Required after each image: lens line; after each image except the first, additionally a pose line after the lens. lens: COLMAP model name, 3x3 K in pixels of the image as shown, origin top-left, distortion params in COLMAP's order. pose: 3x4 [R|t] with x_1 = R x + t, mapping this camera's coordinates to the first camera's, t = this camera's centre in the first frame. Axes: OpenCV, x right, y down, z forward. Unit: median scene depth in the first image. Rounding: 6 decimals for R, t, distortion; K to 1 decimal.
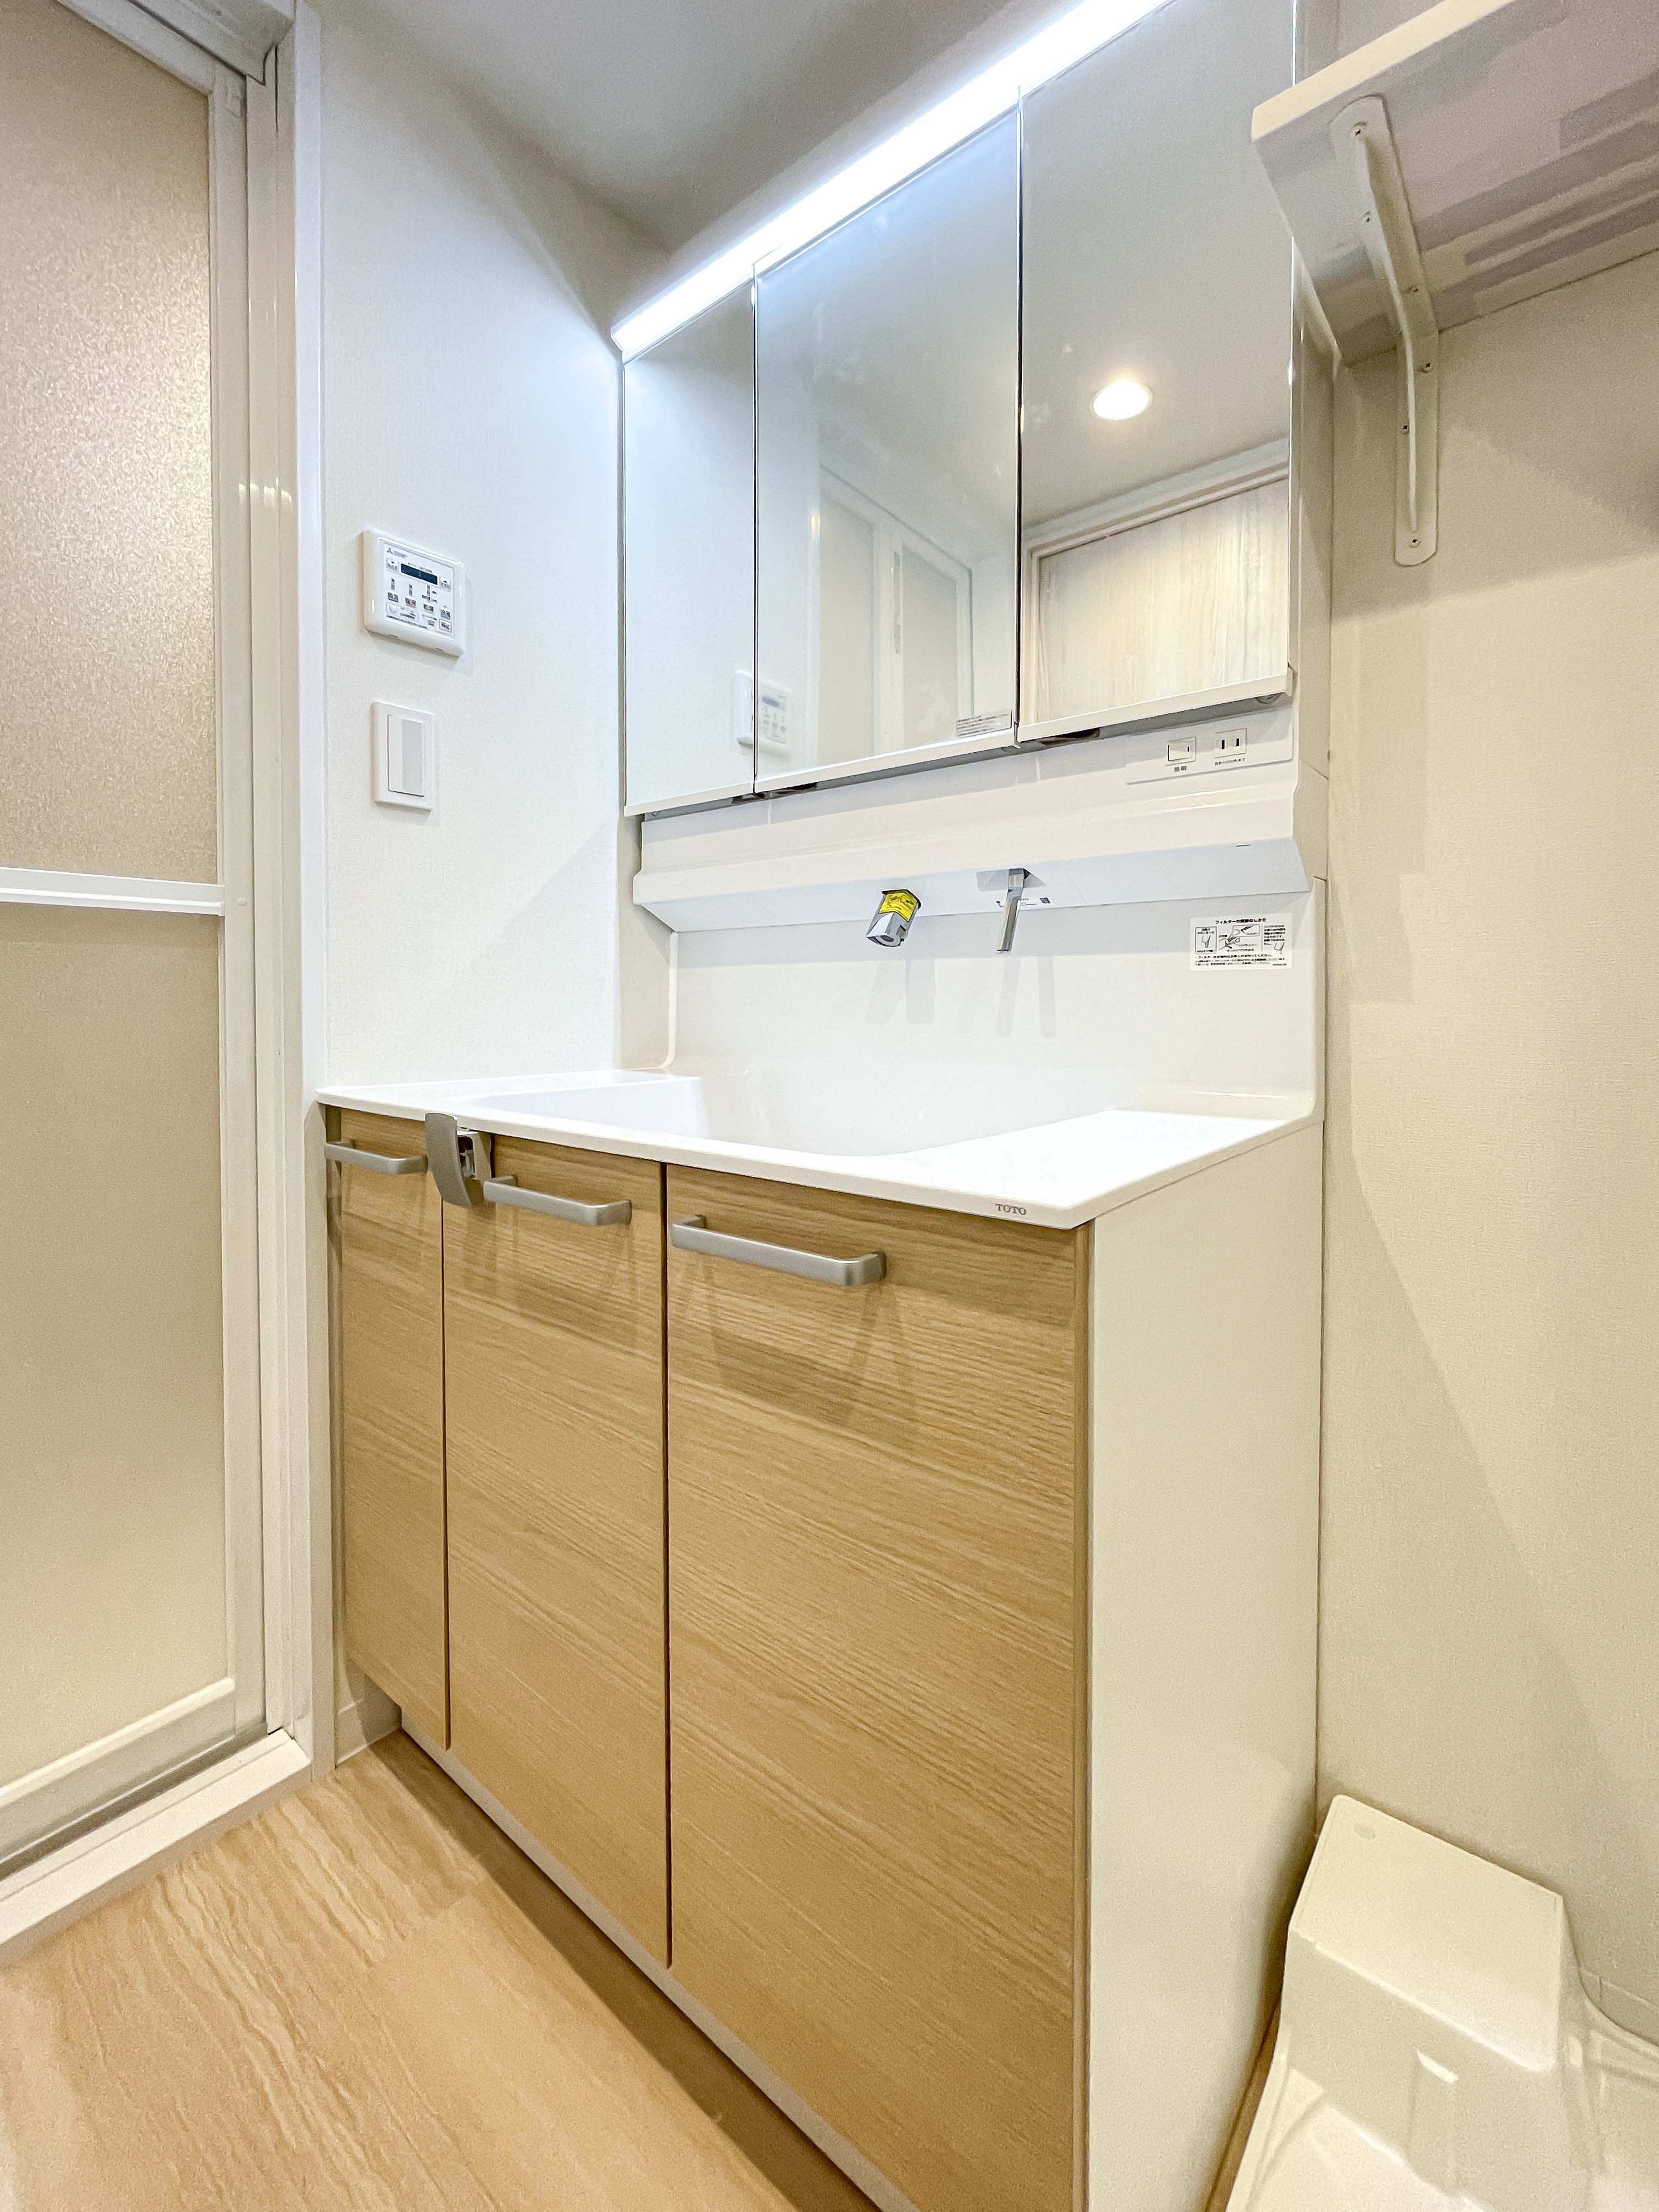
lens RADIAL K [[915.6, 0, 899.2], [0, 915.6, 1014.0], [0, 0, 1]] dist [-0.003084, 0.000283]
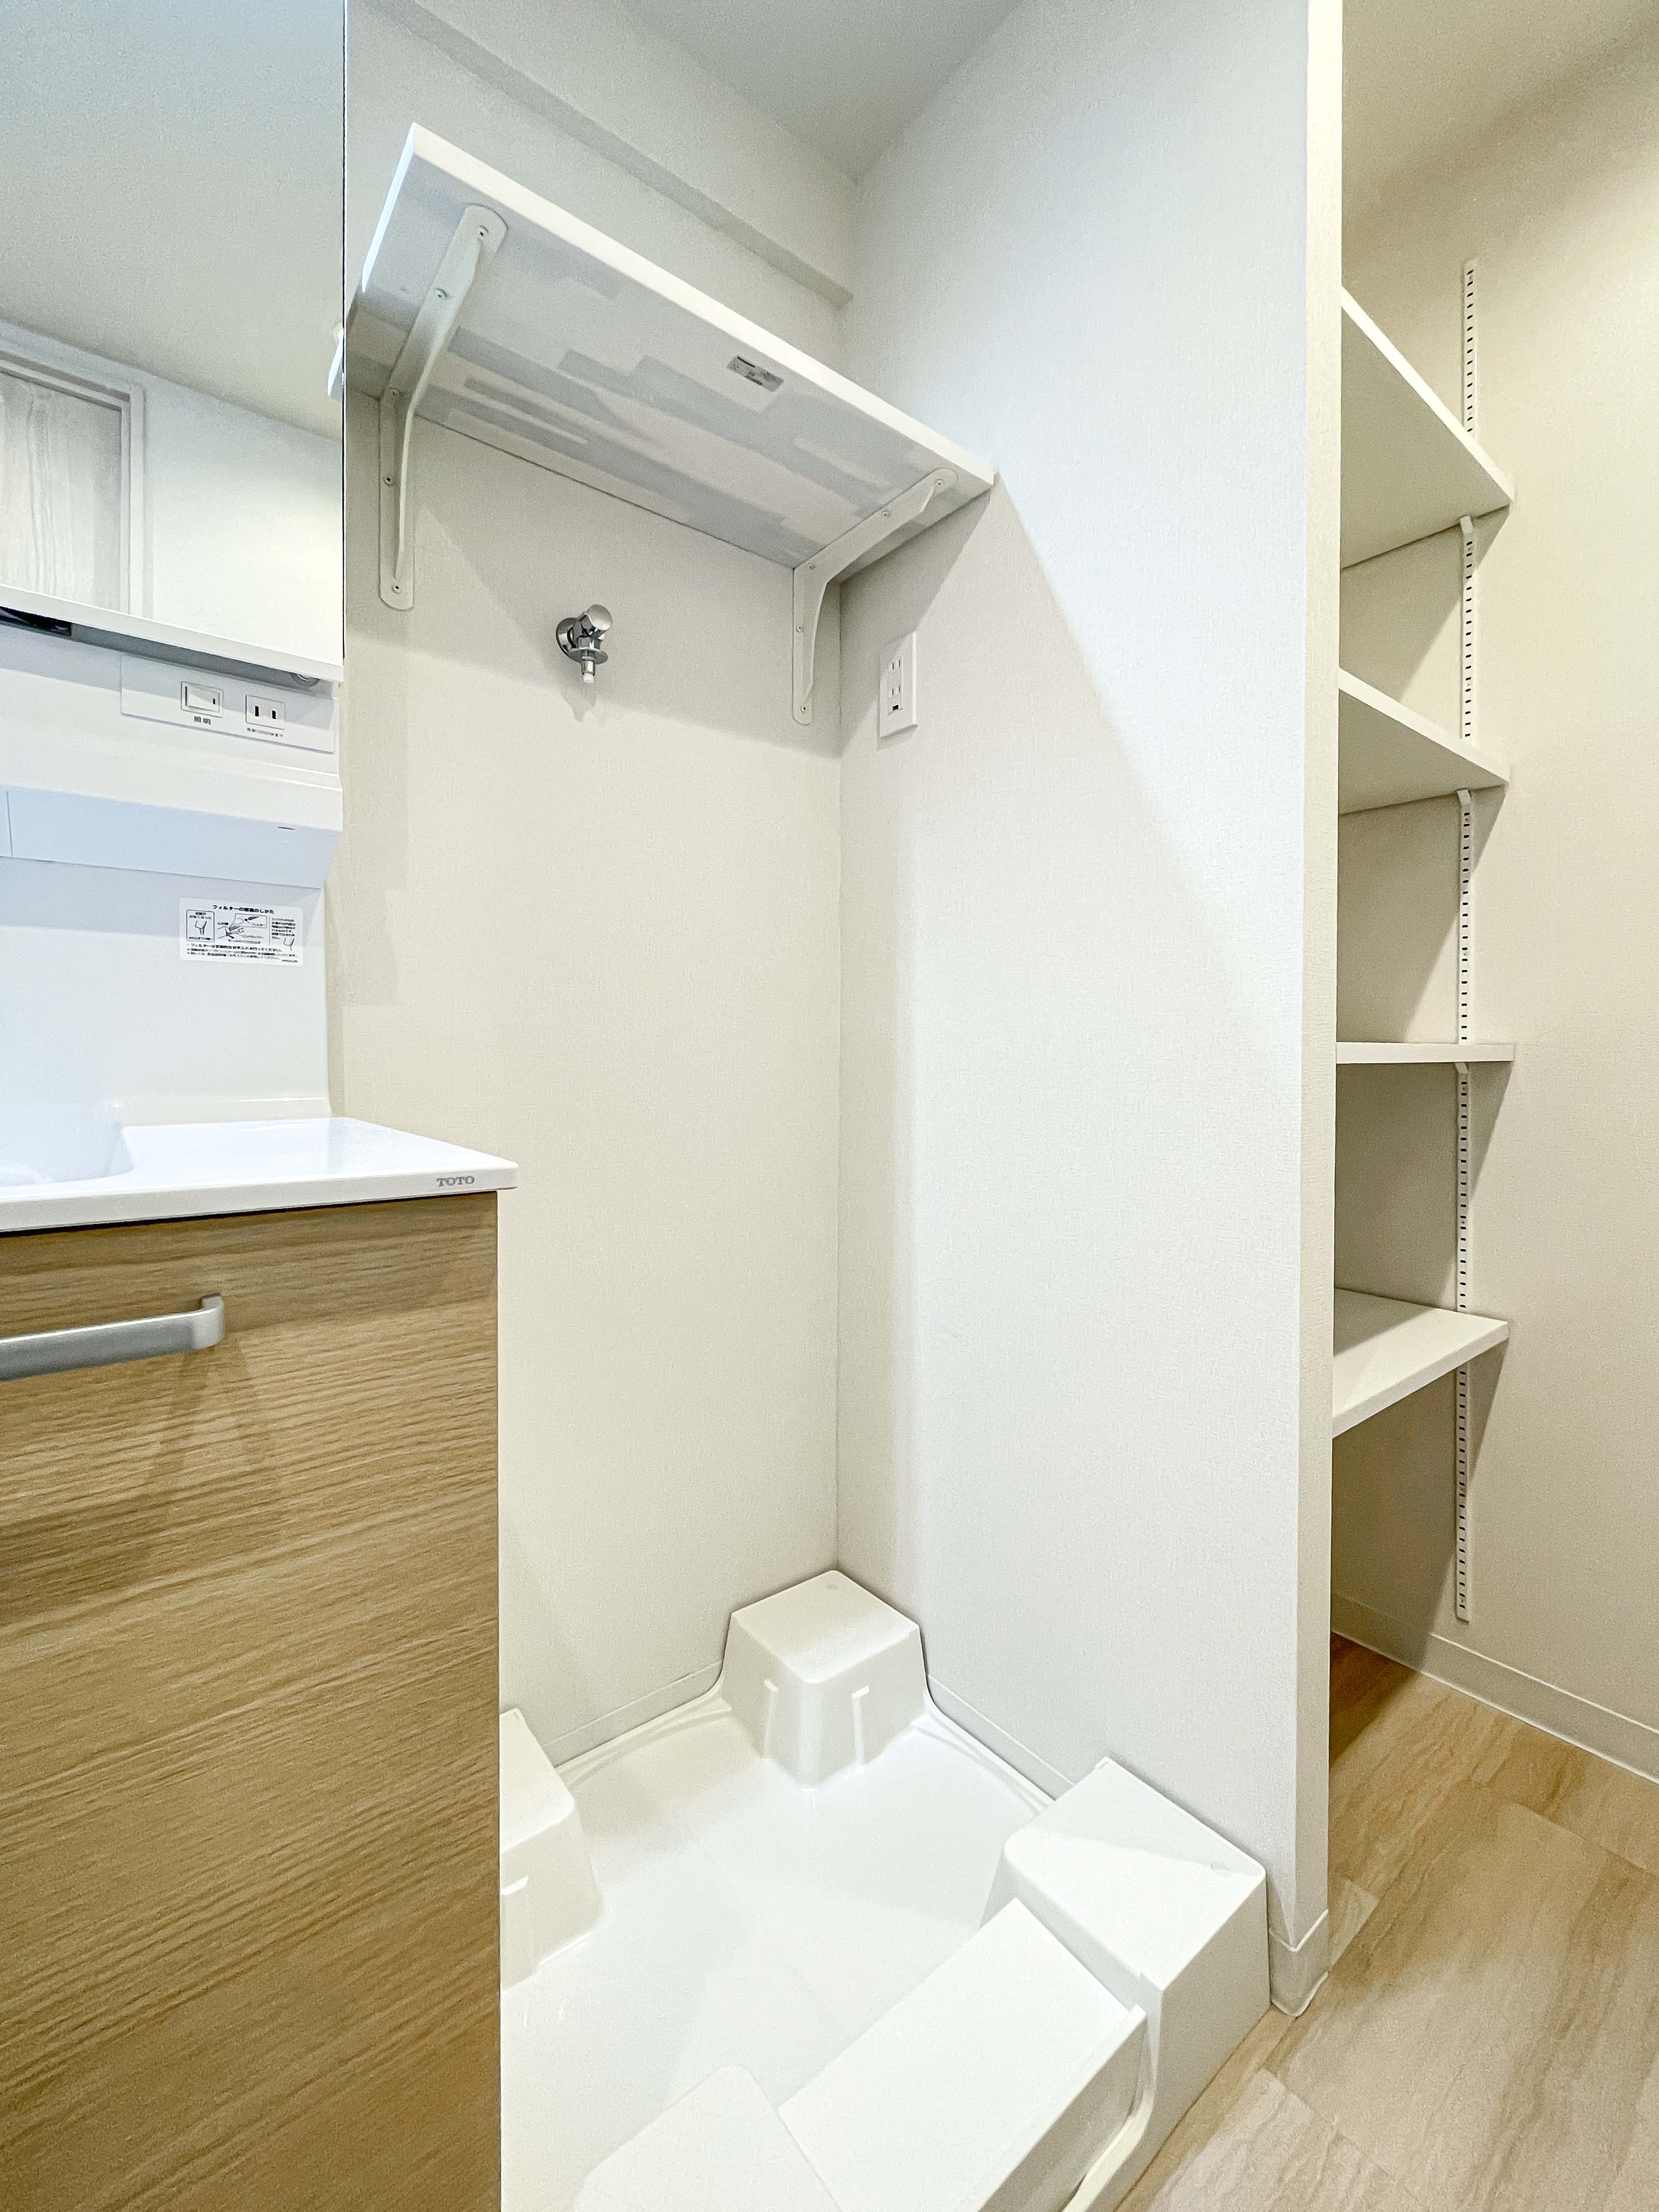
lens RADIAL K [[915.6, 0, 823.4], [0, 915.6, 1052.0], [0, 0, 1]] dist [-0.003084, 0.000283]
pose [[0.257671, -0.003386, 0.966227, -0.369125], [0.012761, 0.999919, 0.000101, 0.048716], [-0.966148, 0.012304, 0.257694, 0.224345]]
